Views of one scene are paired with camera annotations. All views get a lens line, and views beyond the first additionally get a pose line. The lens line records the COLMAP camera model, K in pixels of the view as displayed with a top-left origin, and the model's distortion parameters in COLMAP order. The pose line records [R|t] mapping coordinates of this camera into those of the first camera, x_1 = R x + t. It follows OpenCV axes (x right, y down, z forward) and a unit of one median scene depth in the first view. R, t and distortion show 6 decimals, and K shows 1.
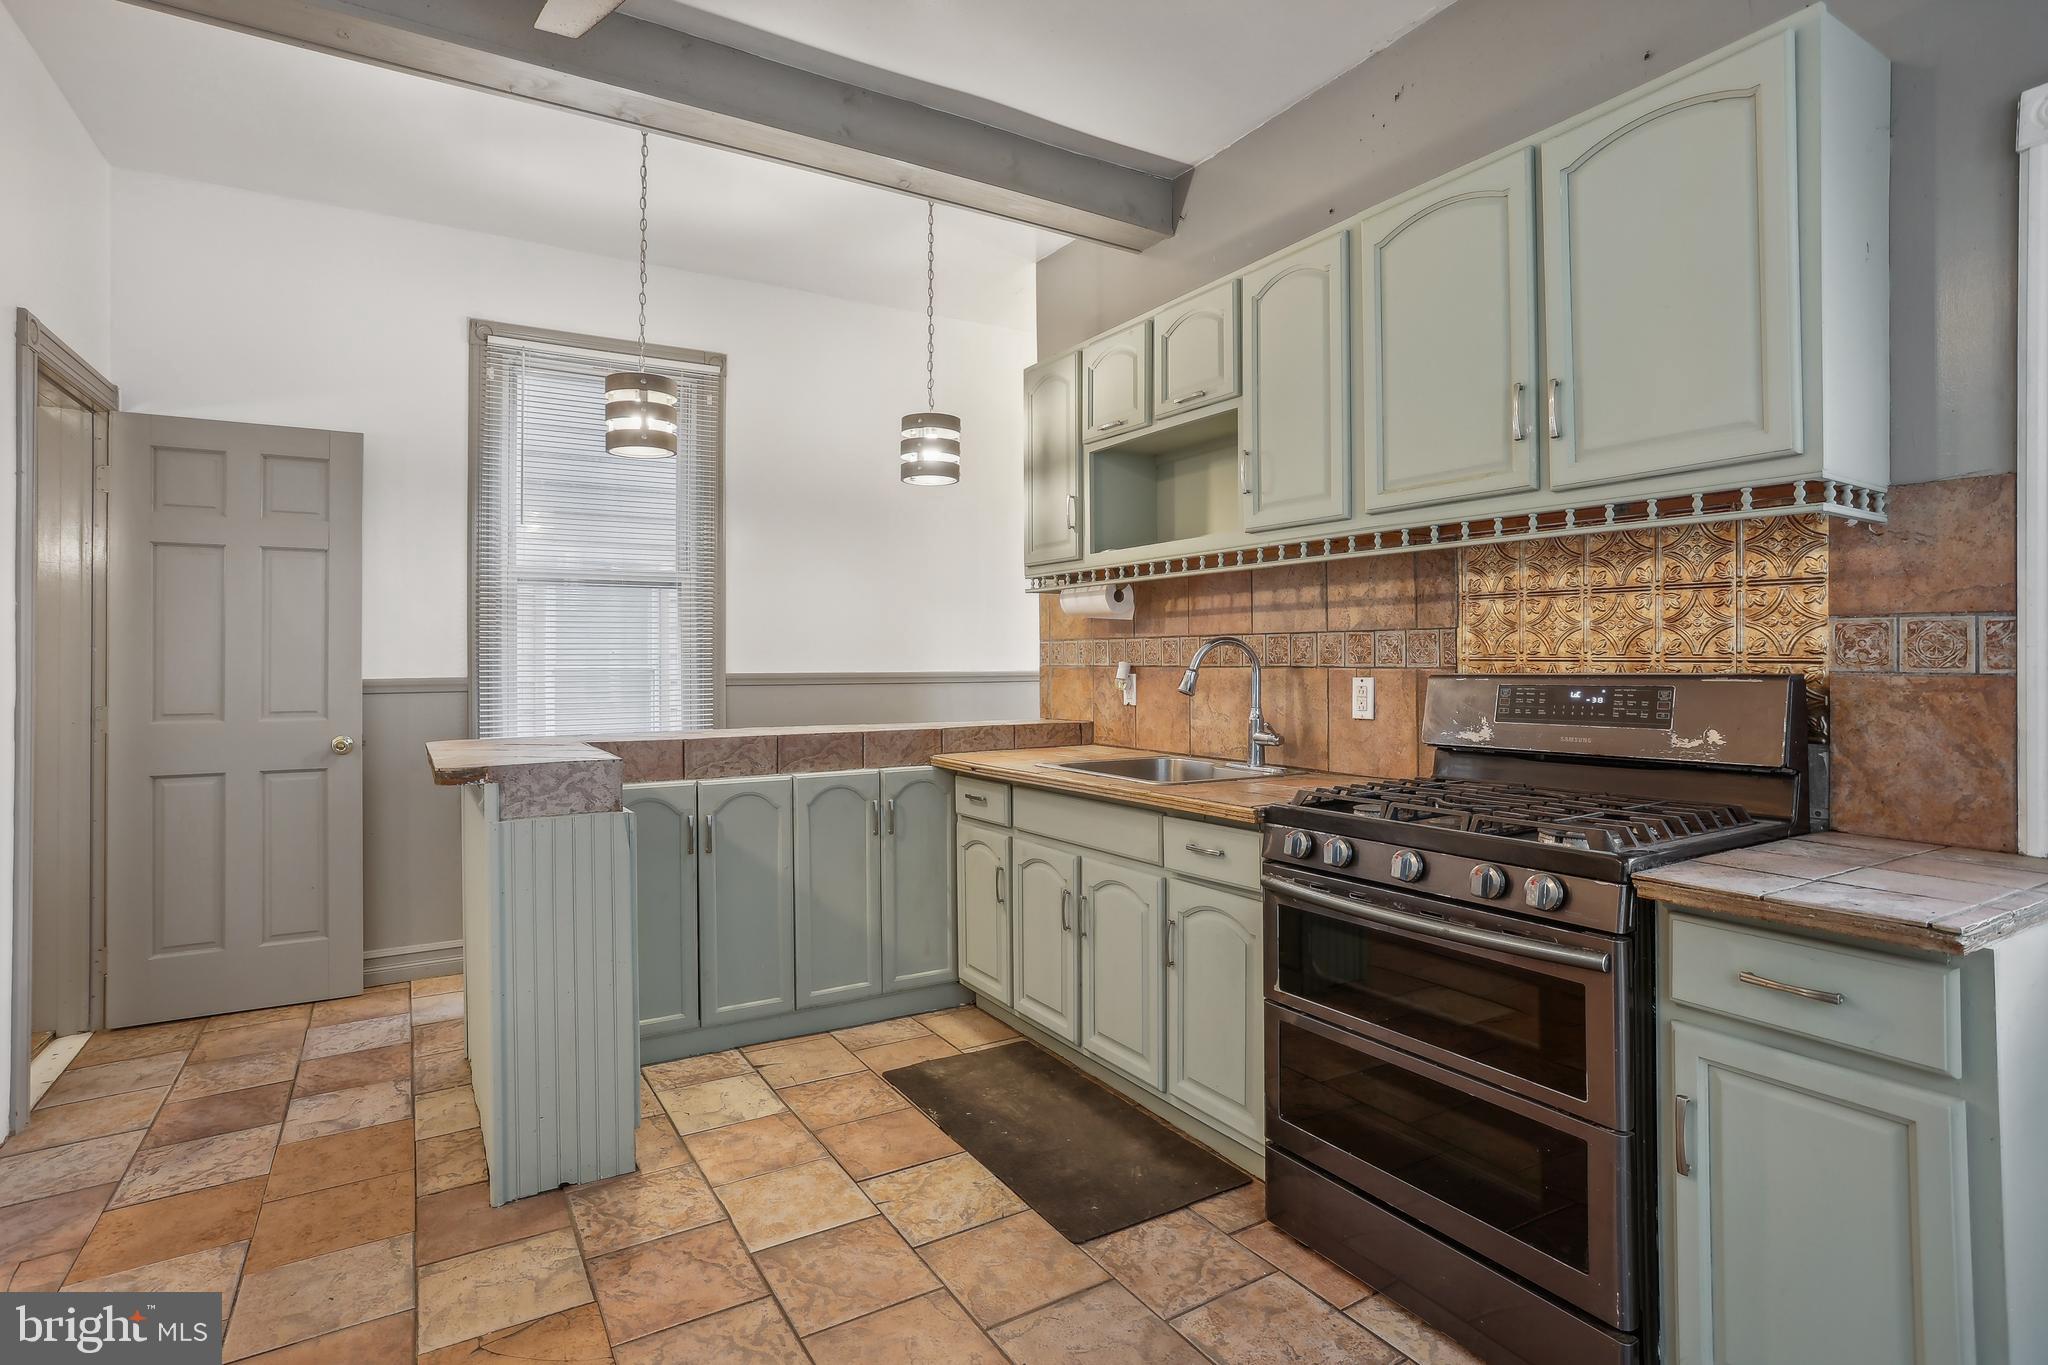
lens RADIAL K [[997.2, 0, 1010.3], [0, 997.2, 659.1], [0, 0, 1]] dist [-0.069609, 0.029195]
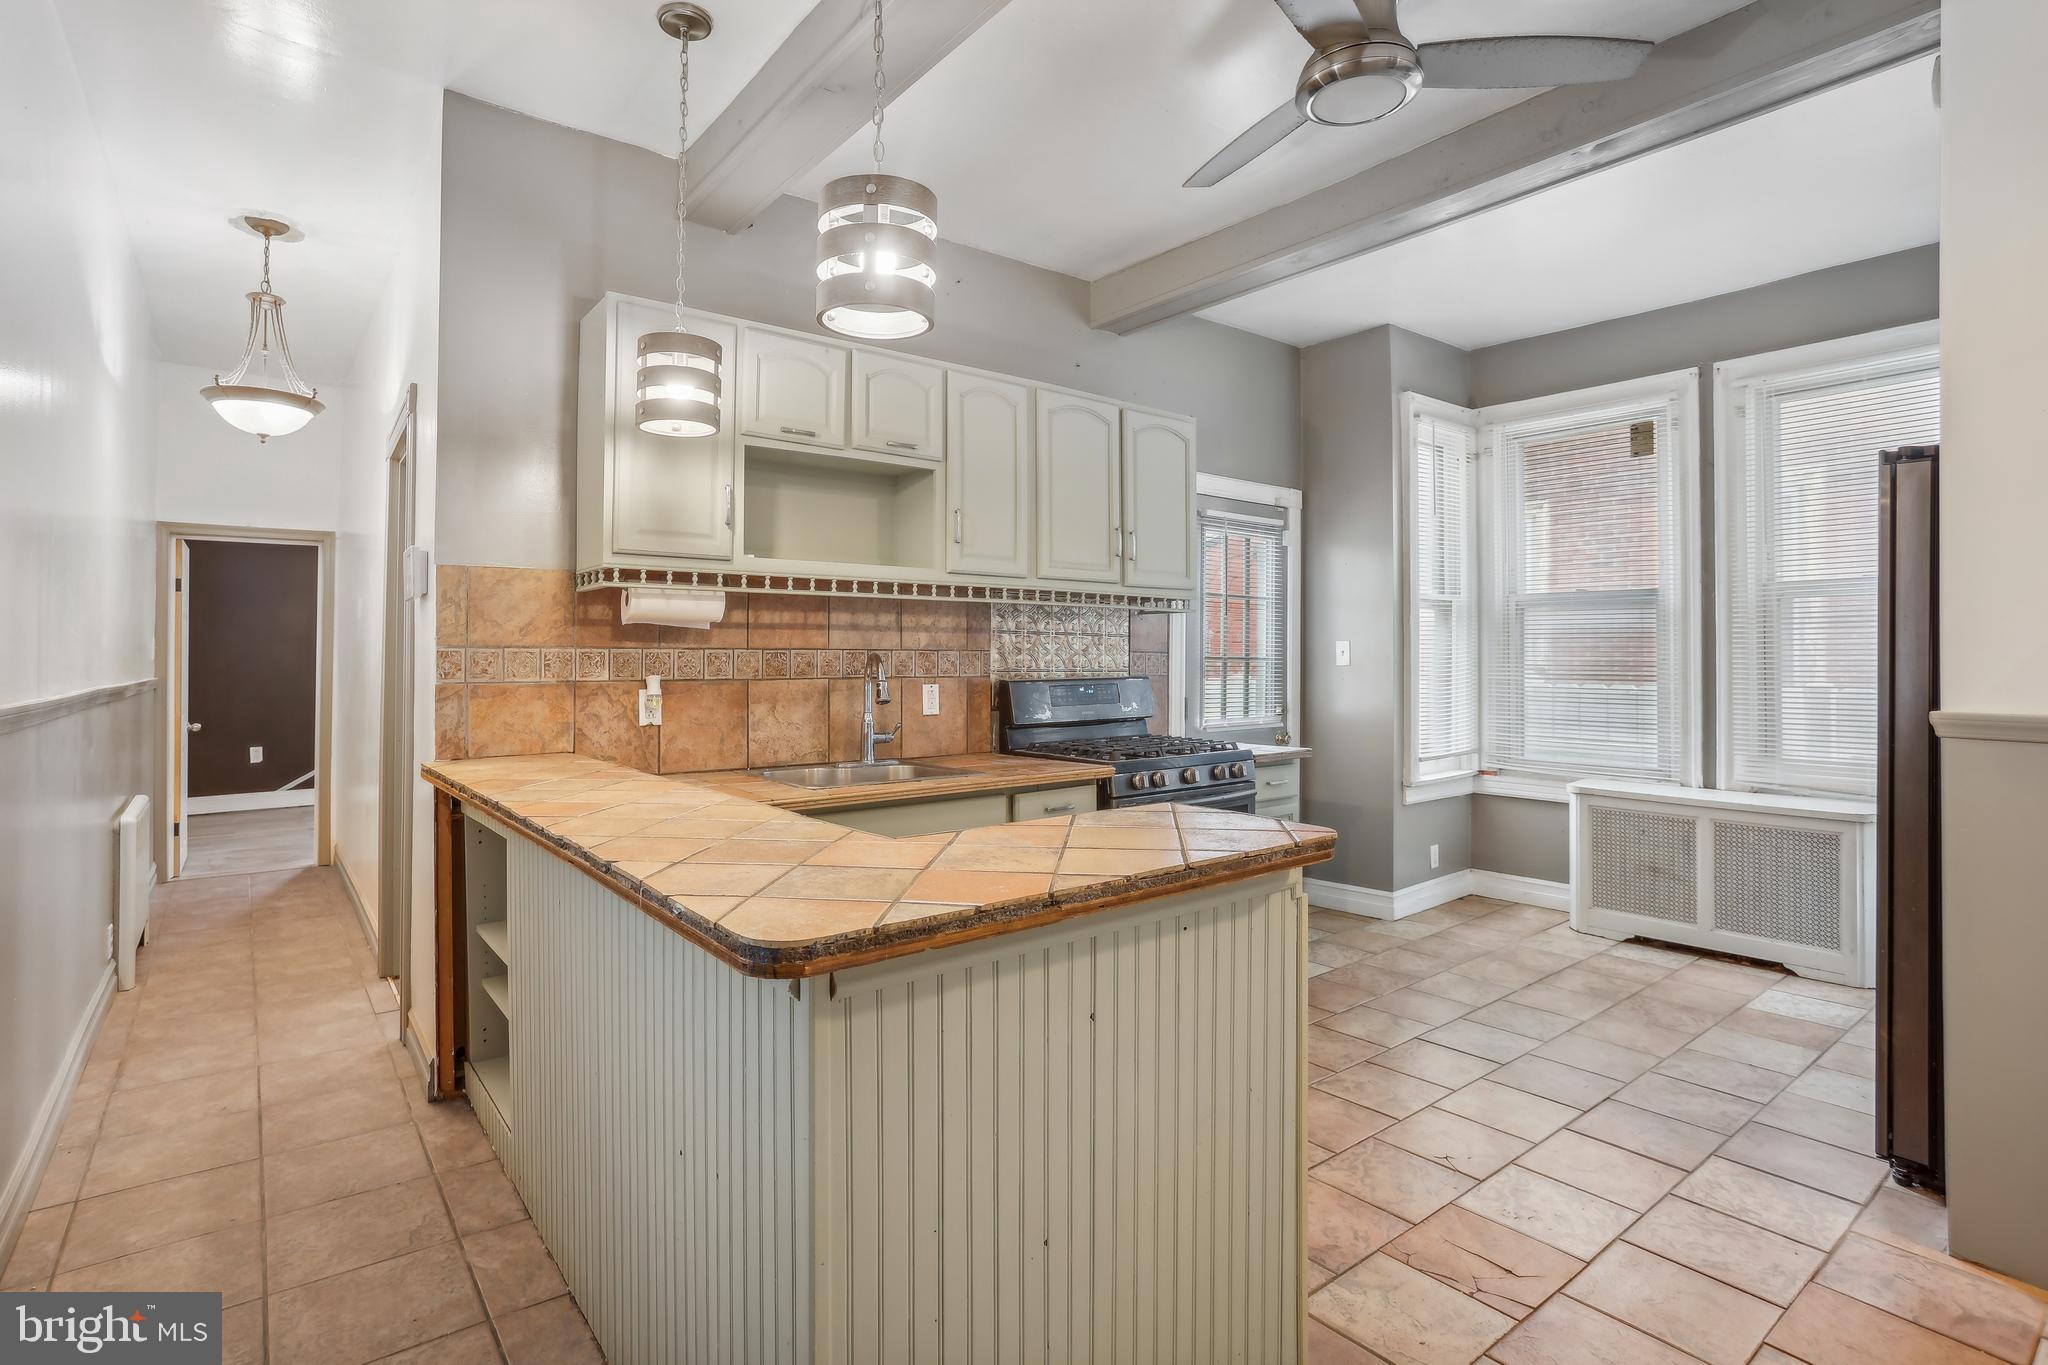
lens RADIAL K [[953.7, 0, 1019.1], [0, 953.7, 649.2], [0, 0, 1]] dist [-0.066568, 0.023498]
pose [[-0.090033, 0.014214, 0.995837, -0.998909], [-0.000372, 0.999898, -0.014306, -0.011578], [-0.995939, -0.001658, -0.090018, 1.028787]]
